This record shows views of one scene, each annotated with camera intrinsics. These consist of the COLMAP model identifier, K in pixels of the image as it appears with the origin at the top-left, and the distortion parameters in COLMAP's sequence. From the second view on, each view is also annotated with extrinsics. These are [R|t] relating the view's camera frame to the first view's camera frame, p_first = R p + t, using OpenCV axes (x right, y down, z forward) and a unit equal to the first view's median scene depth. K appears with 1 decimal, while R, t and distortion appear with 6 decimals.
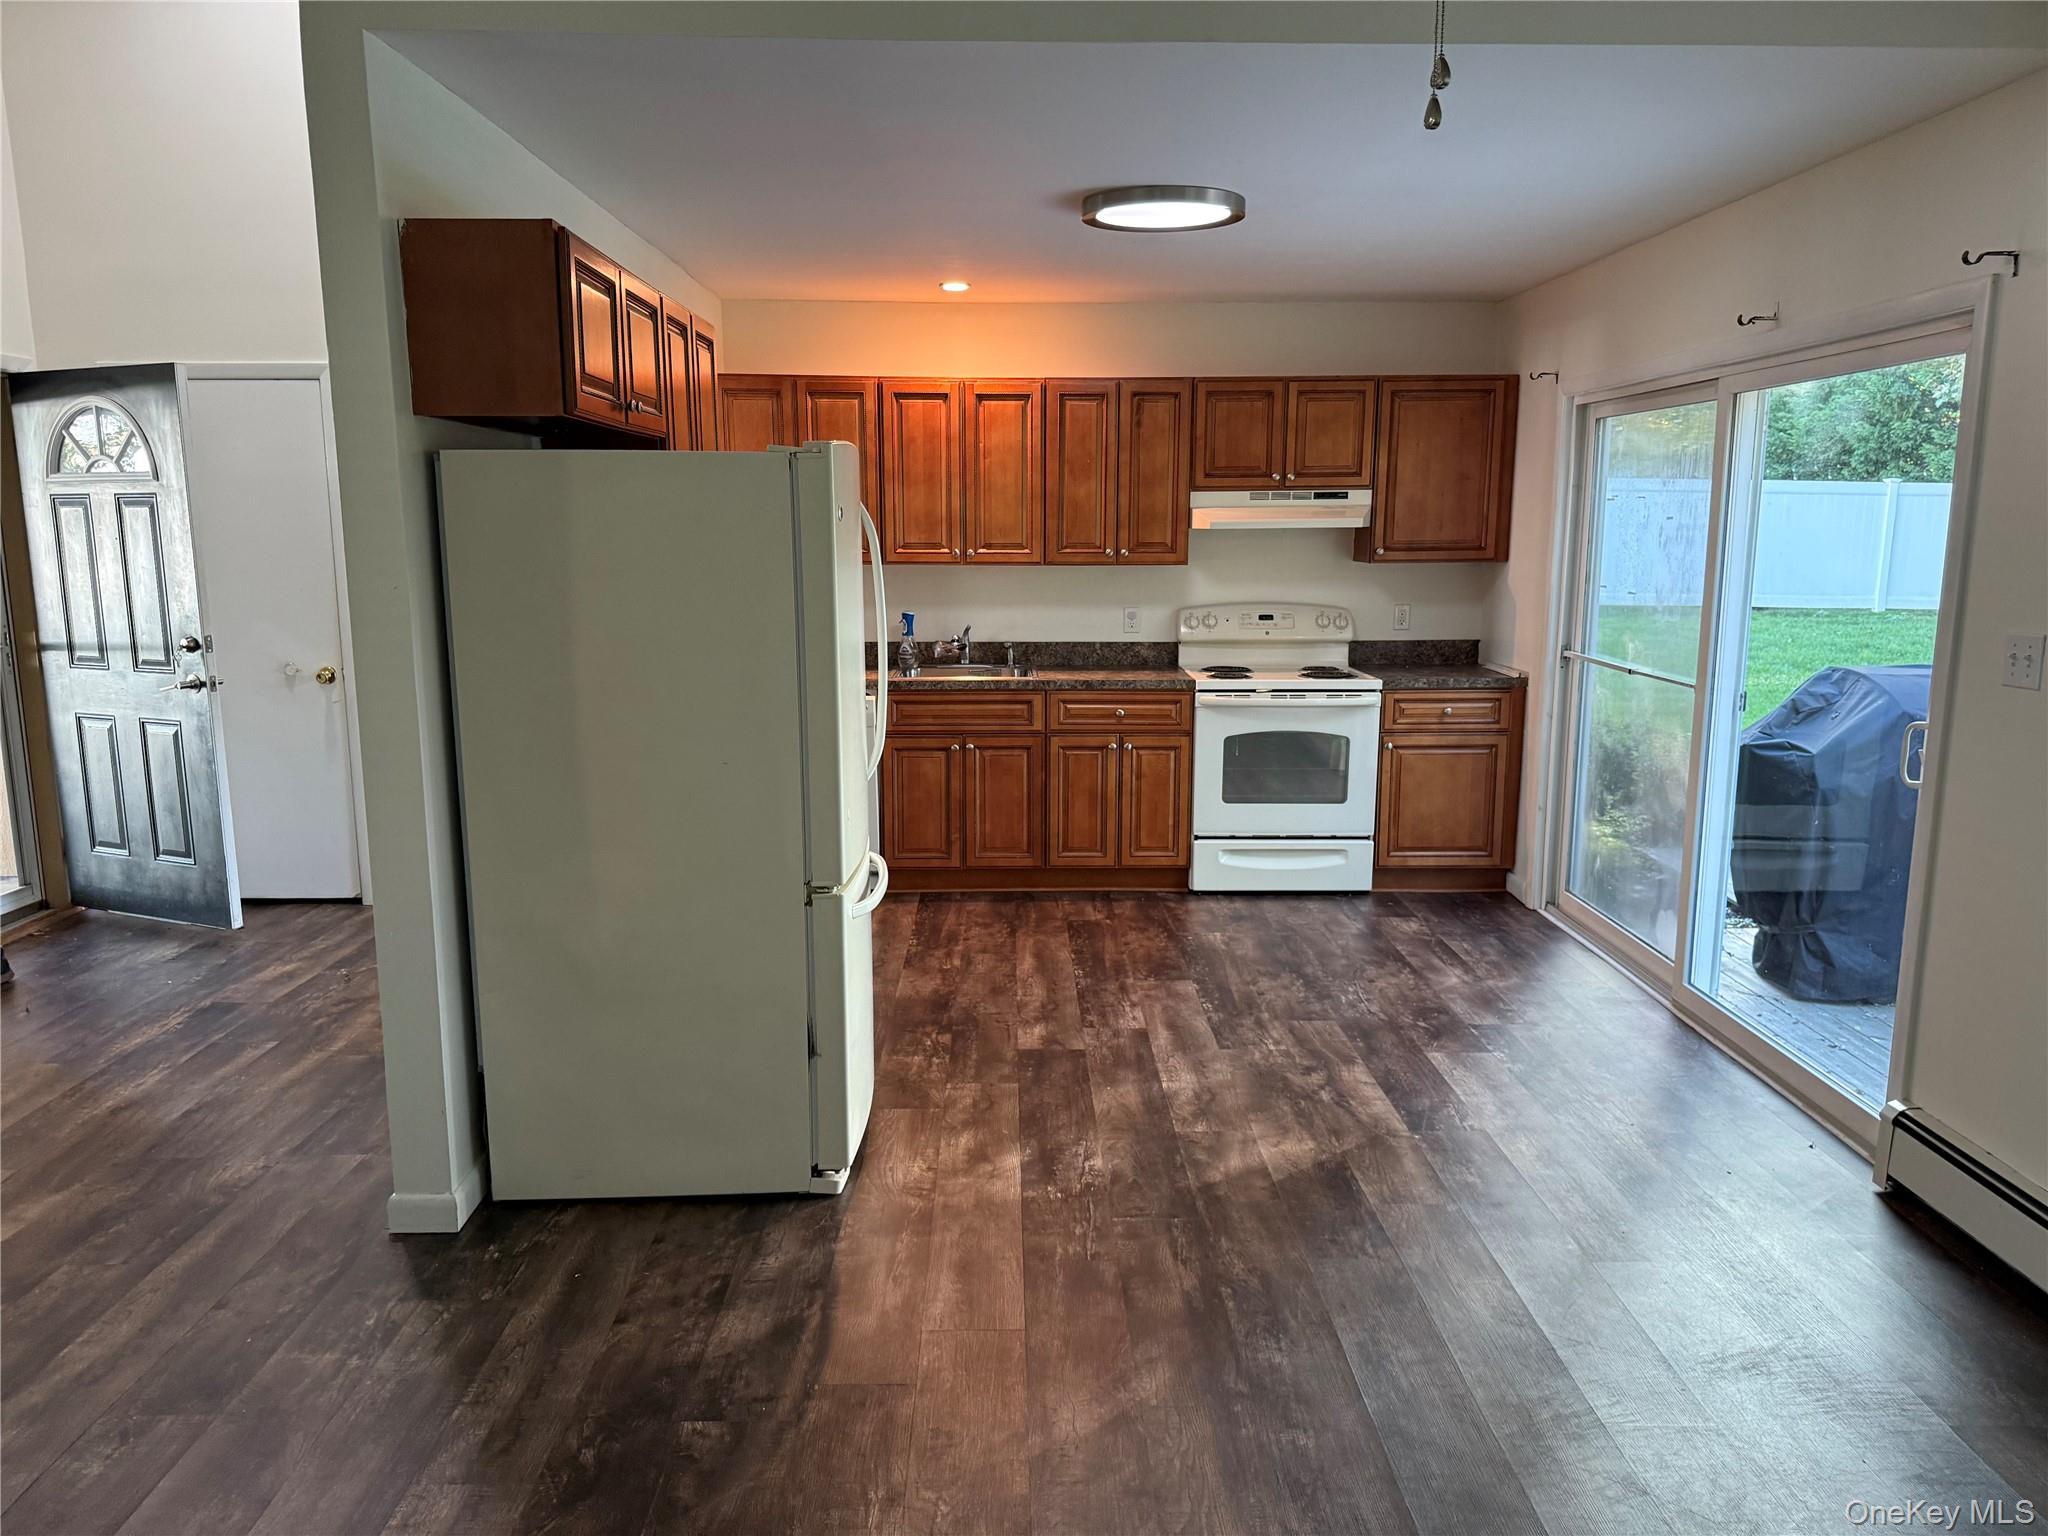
lens RADIAL K [[1428.1, 0, 1014.6], [0, 1428.1, 774.1], [0, 0, 1]] dist [0.032369, -0.045950]
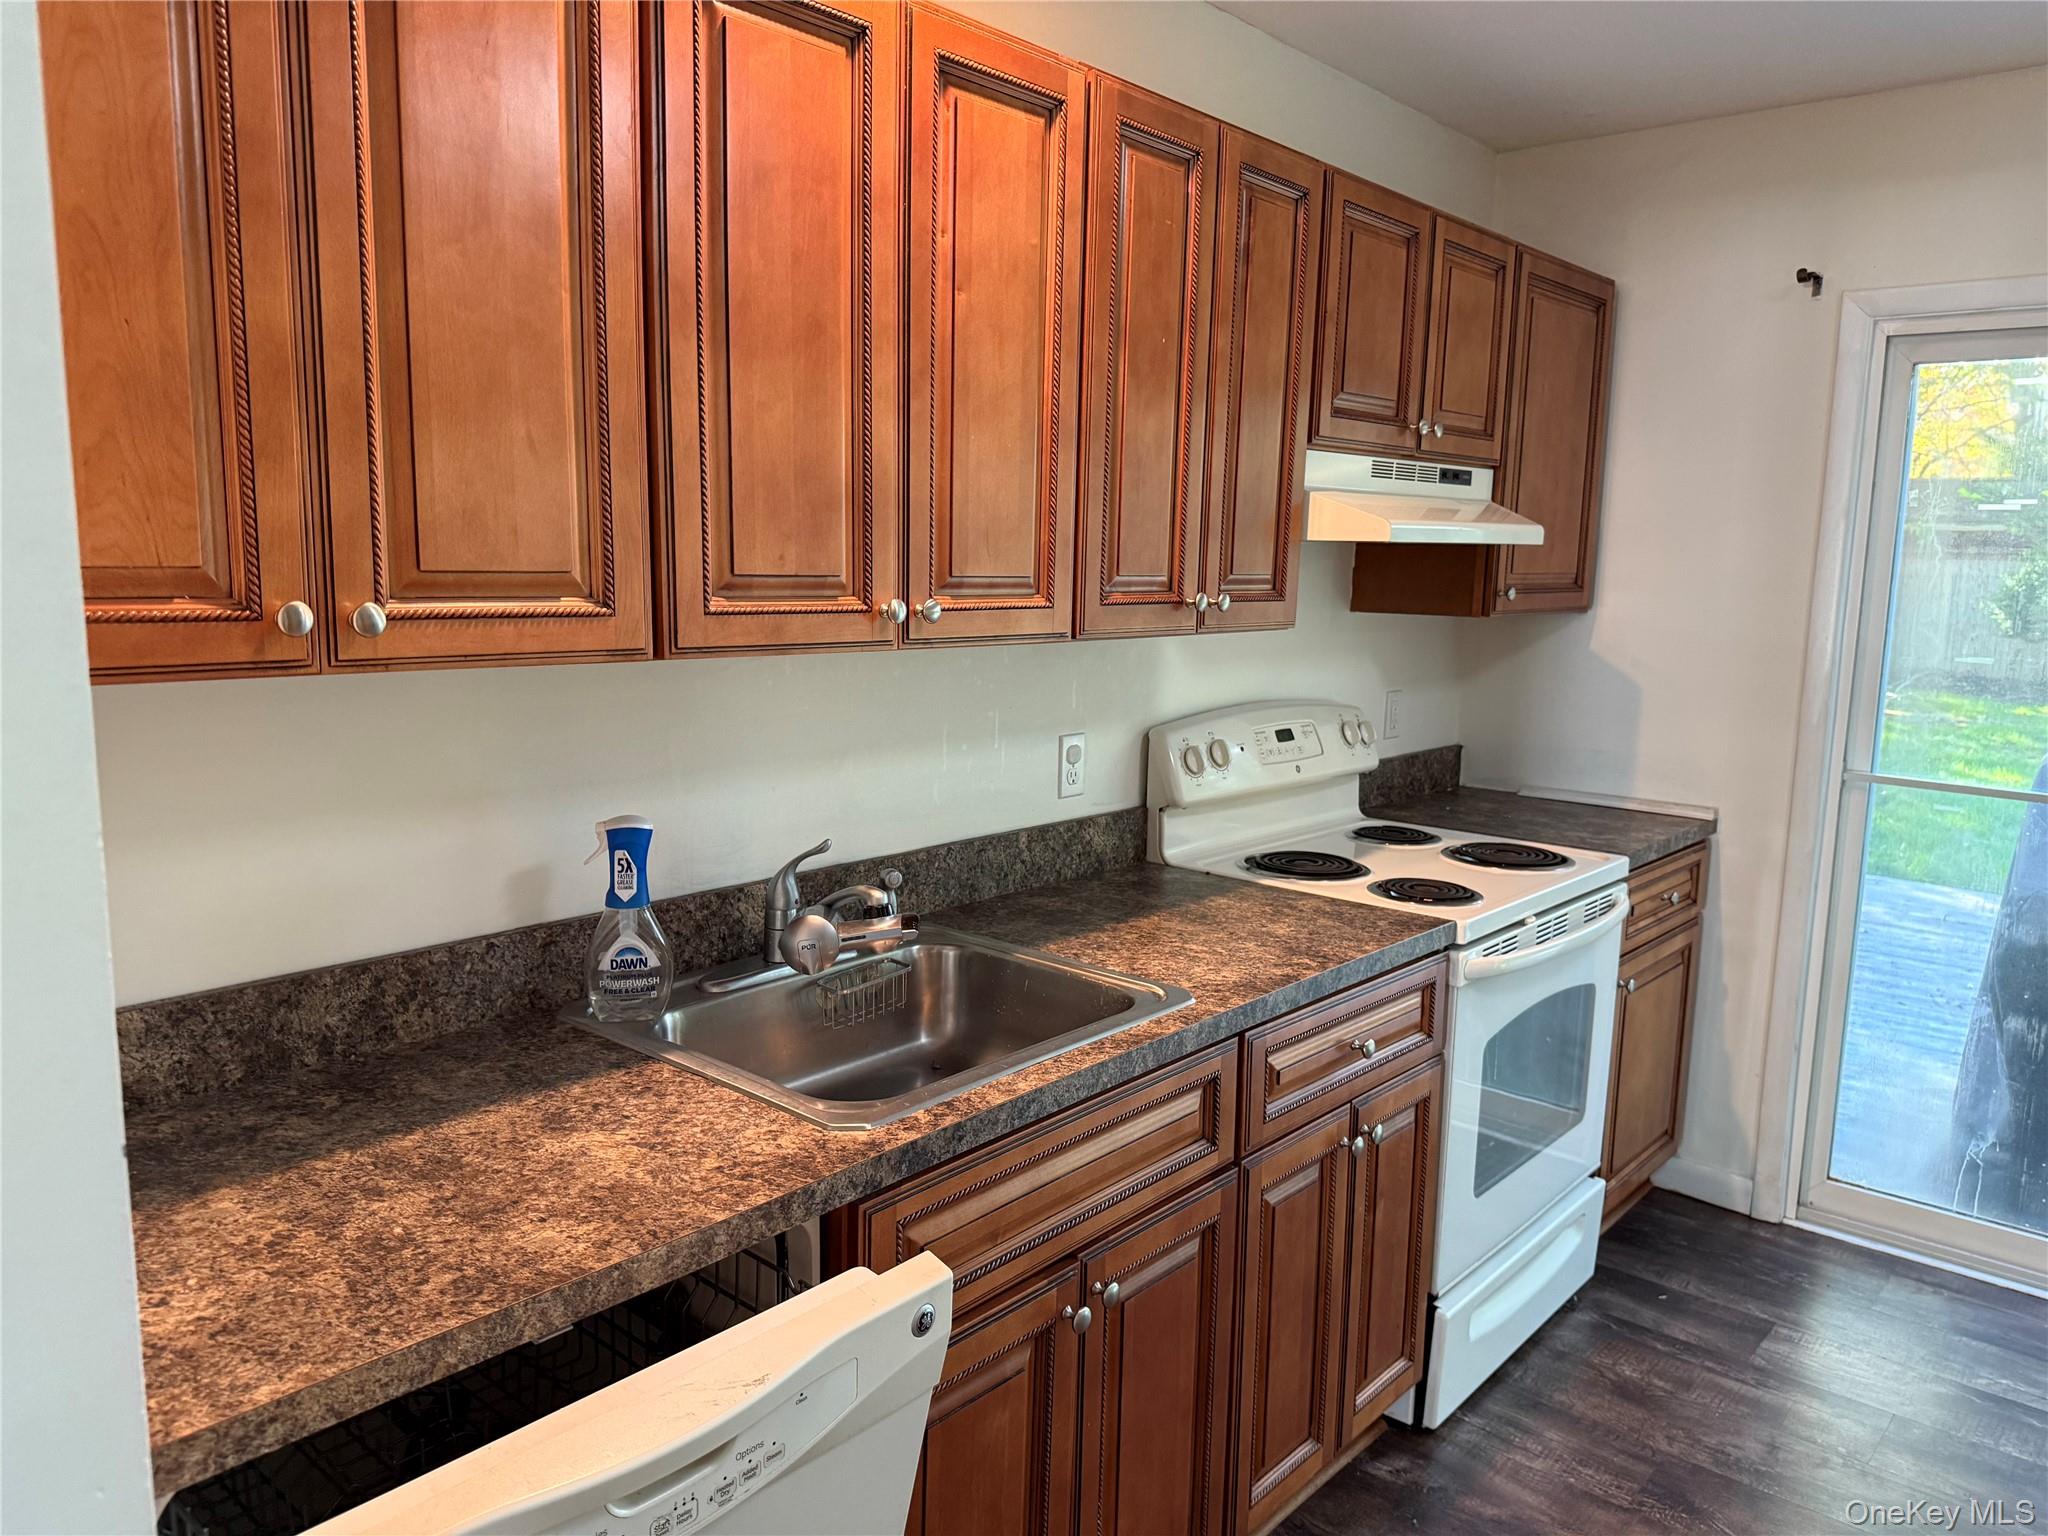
lens RADIAL K [[1428.1, 0, 1025.5], [0, 1428.1, 778.3], [0, 0, 1]] dist [0.032369, -0.045950]
pose [[0.675529, -0.102638, 0.730155, -0.236009], [0.112236, 0.993038, 0.035752, -0.129084], [-0.728741, 0.057798, 0.682346, 0.791416]]
